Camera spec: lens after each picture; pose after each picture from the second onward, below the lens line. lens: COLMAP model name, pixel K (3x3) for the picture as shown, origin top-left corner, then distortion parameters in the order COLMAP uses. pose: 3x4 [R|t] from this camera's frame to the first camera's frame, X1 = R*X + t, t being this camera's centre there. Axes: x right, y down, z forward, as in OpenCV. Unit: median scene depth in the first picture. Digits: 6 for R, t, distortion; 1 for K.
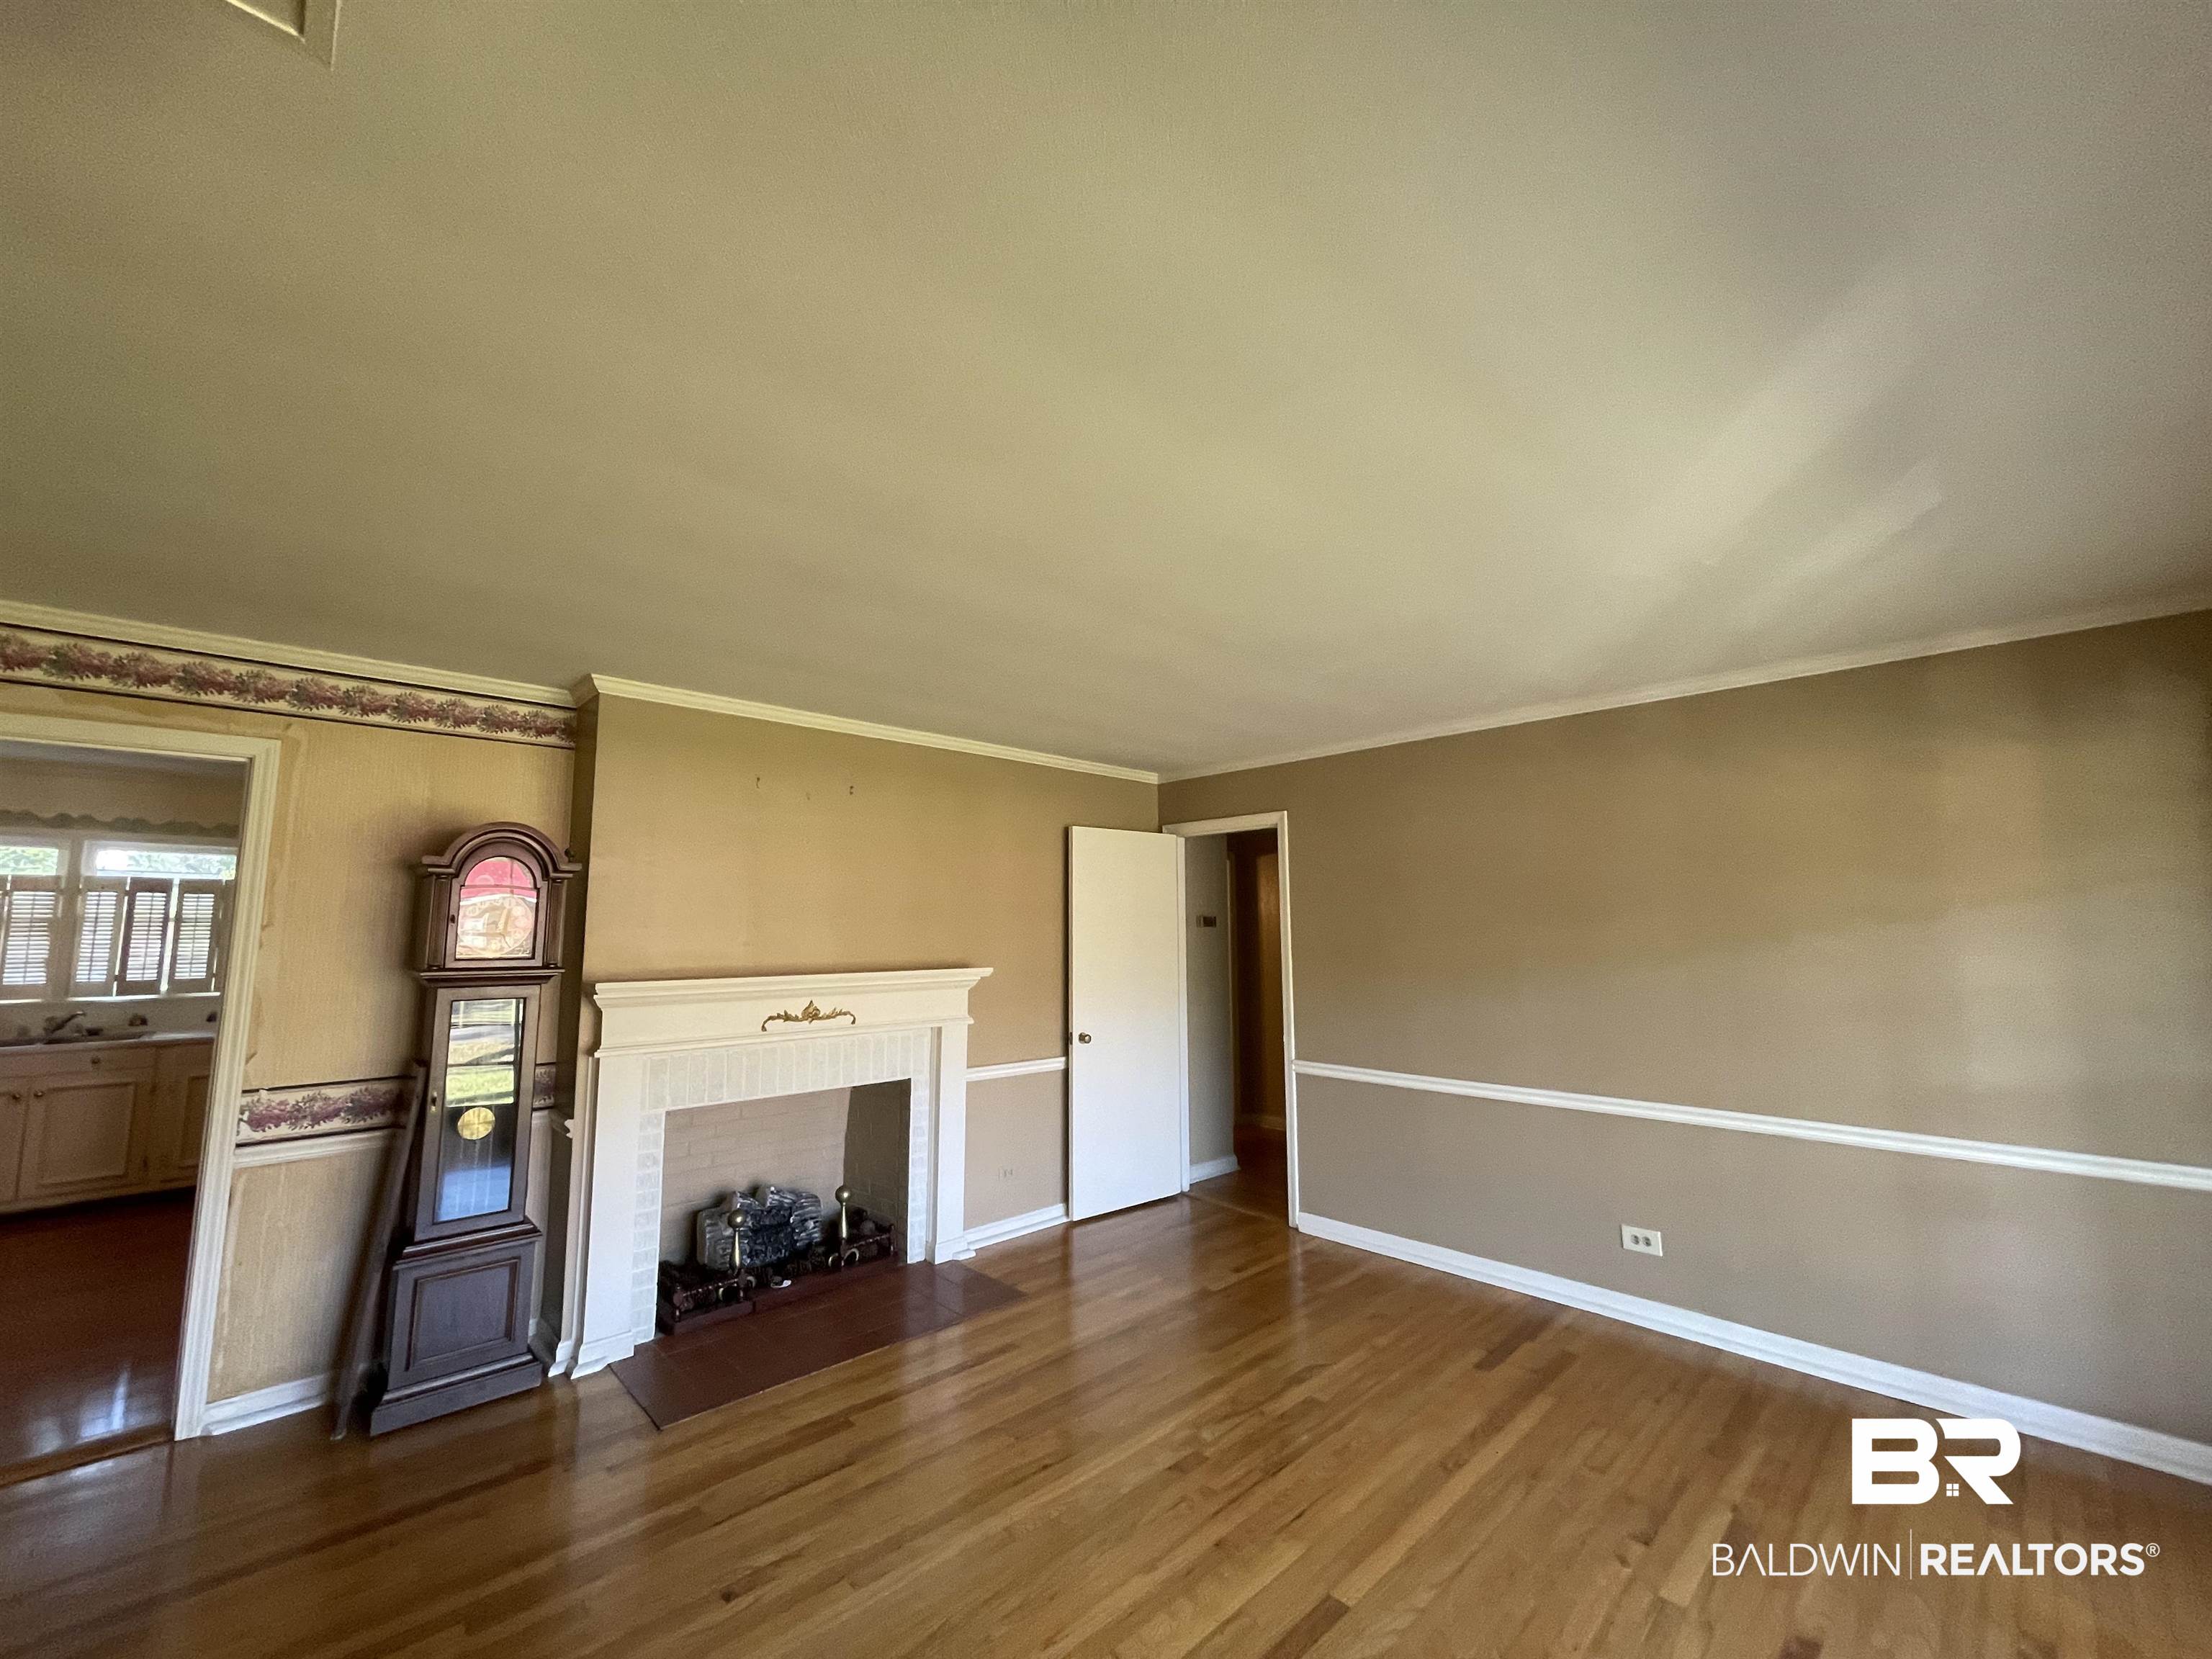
lens RADIAL K [[889.3, 0, 1106.0], [0, 889.3, 829.5], [0, 0, 1]] dist [-0.000049, -0.000084]
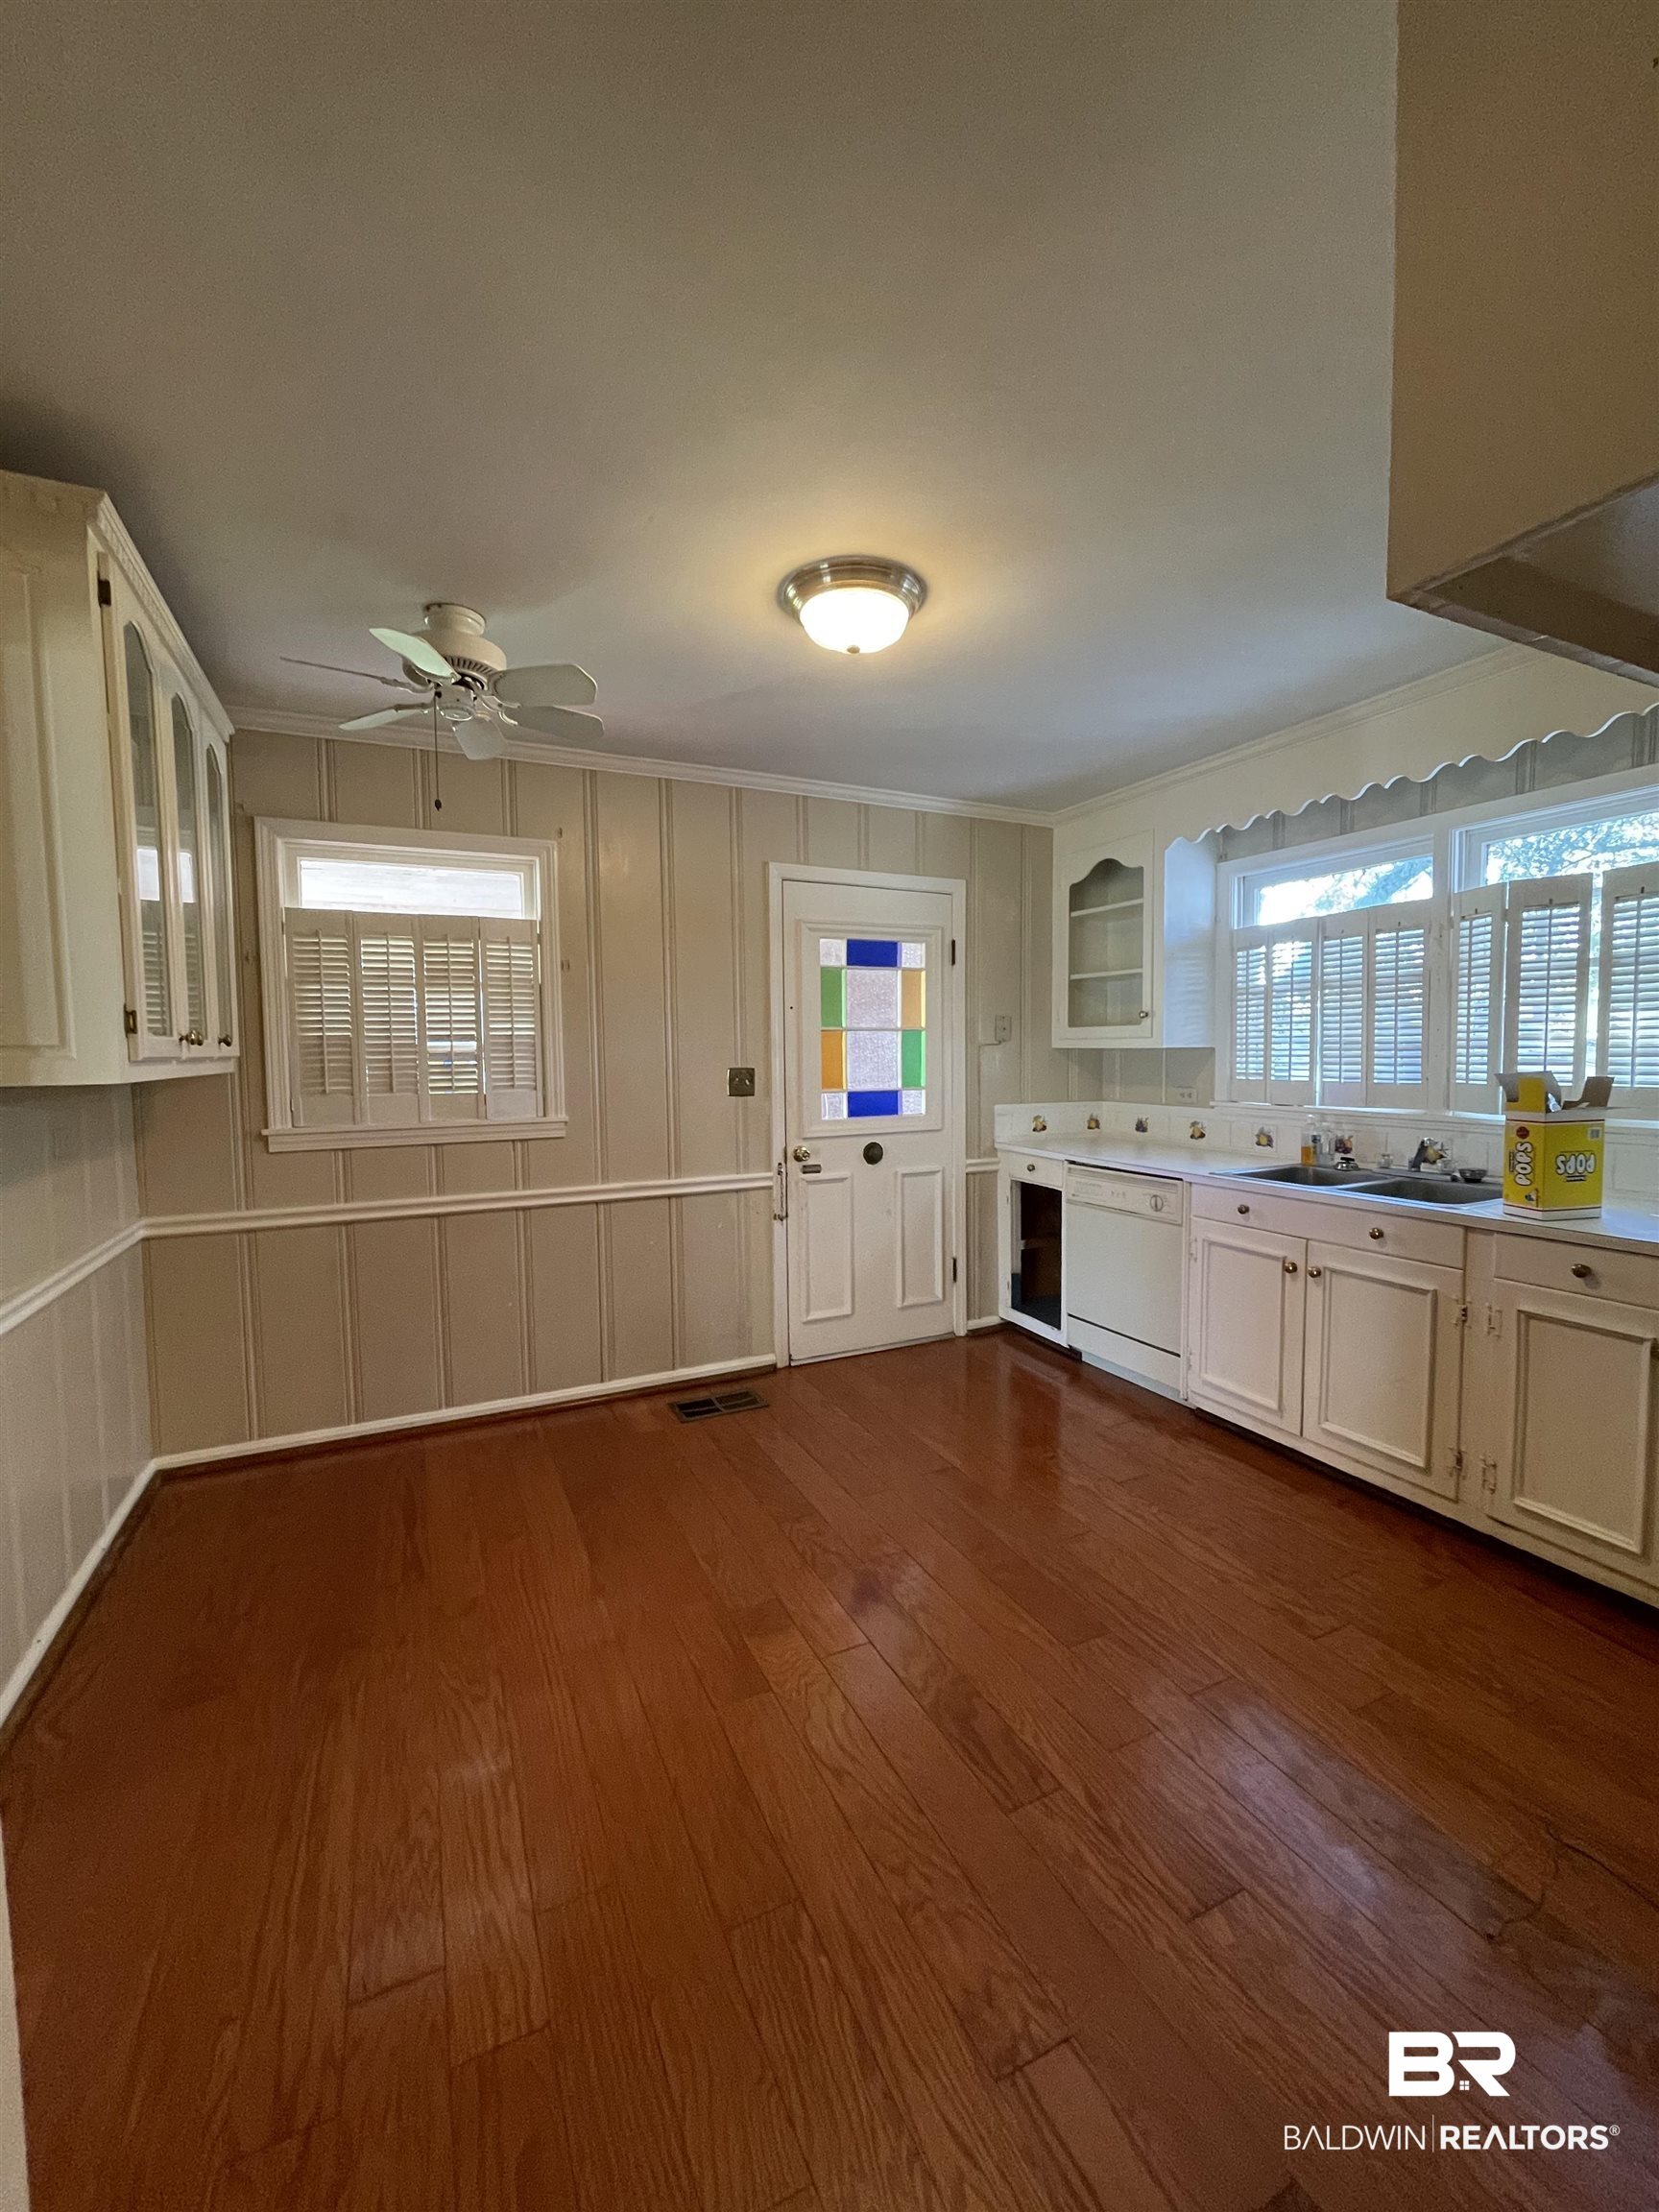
lens RADIAL K [[889.3, 0, 831.9], [0, 889.3, 1104.2], [0, 0, 1]] dist [-0.000049, -0.000084]
pose [[-0.311993, 0.059697, -0.948207, -0.496371], [0.115426, 0.993013, 0.024538, 0.123153], [0.943047, -0.101792, -0.316704, 0.793938]]
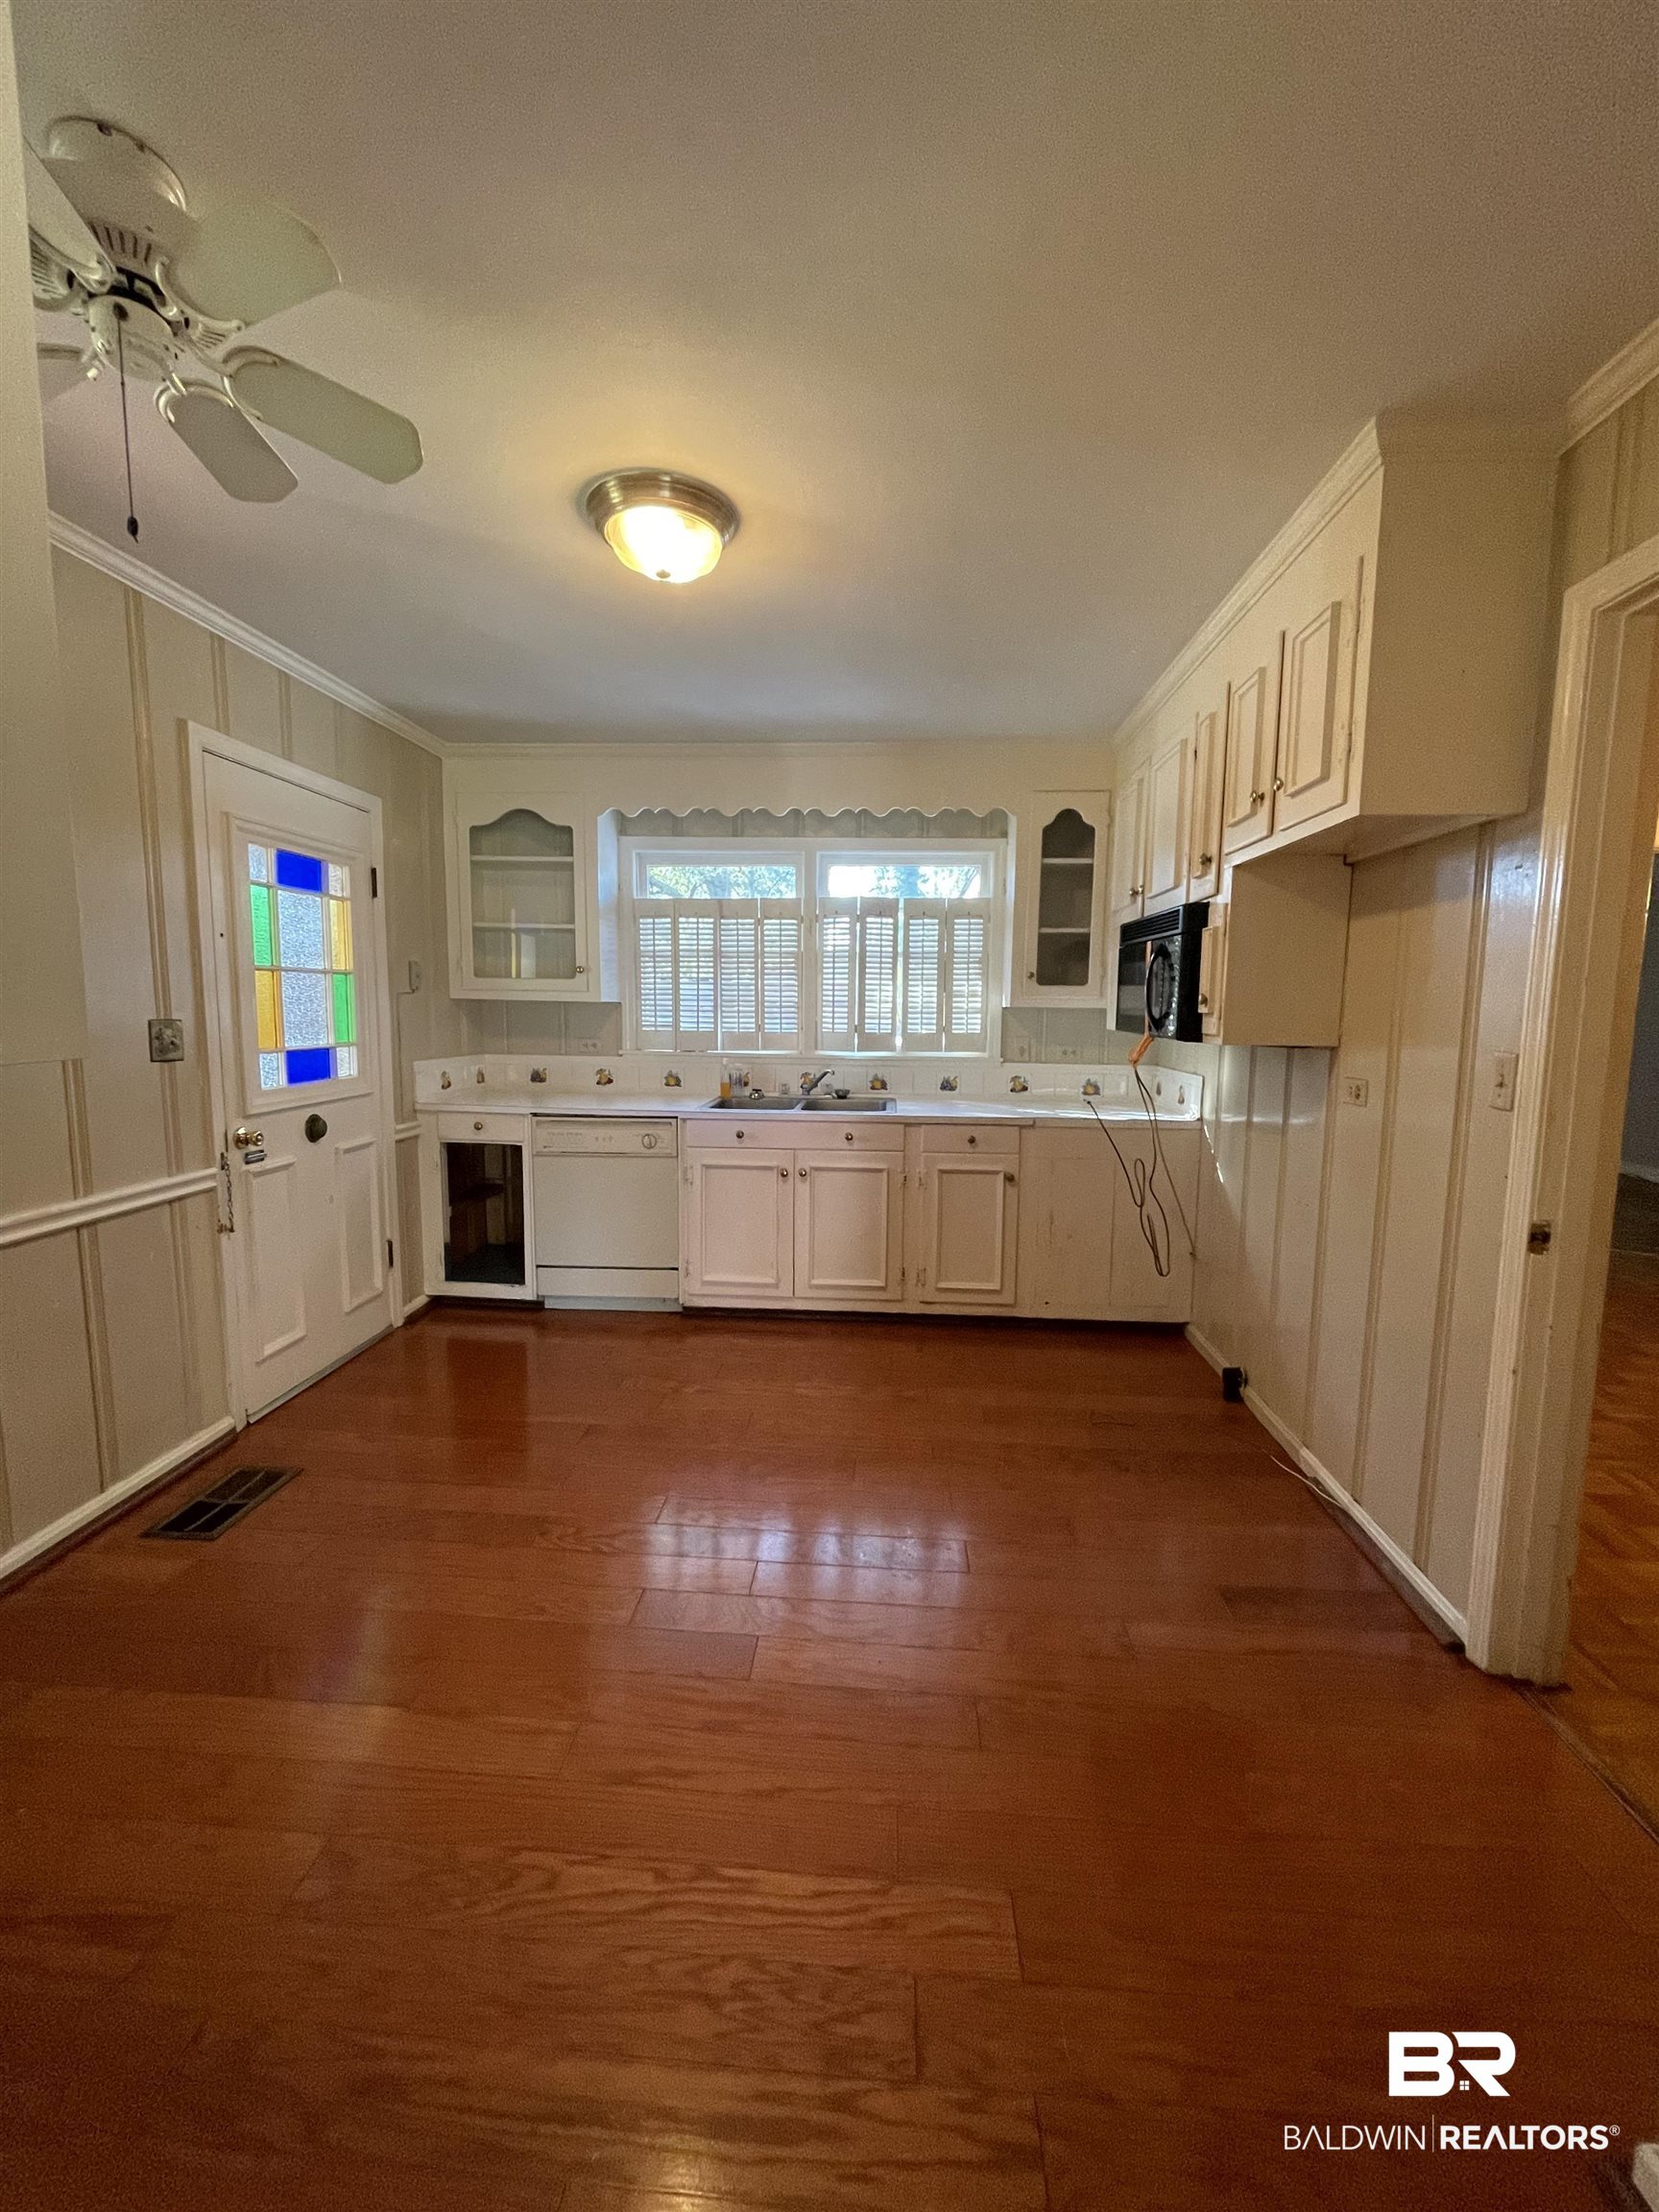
lens RADIAL K [[889.3, 0, 831.9], [0, 889.3, 1104.2], [0, 0, 1]] dist [-0.000049, -0.000084]
pose [[0.672236, 0.091038, -0.734718, -0.546731], [0.069779, 0.980201, 0.185301, 0.085833], [0.737041, -0.175834, 0.652574, 0.462067]]
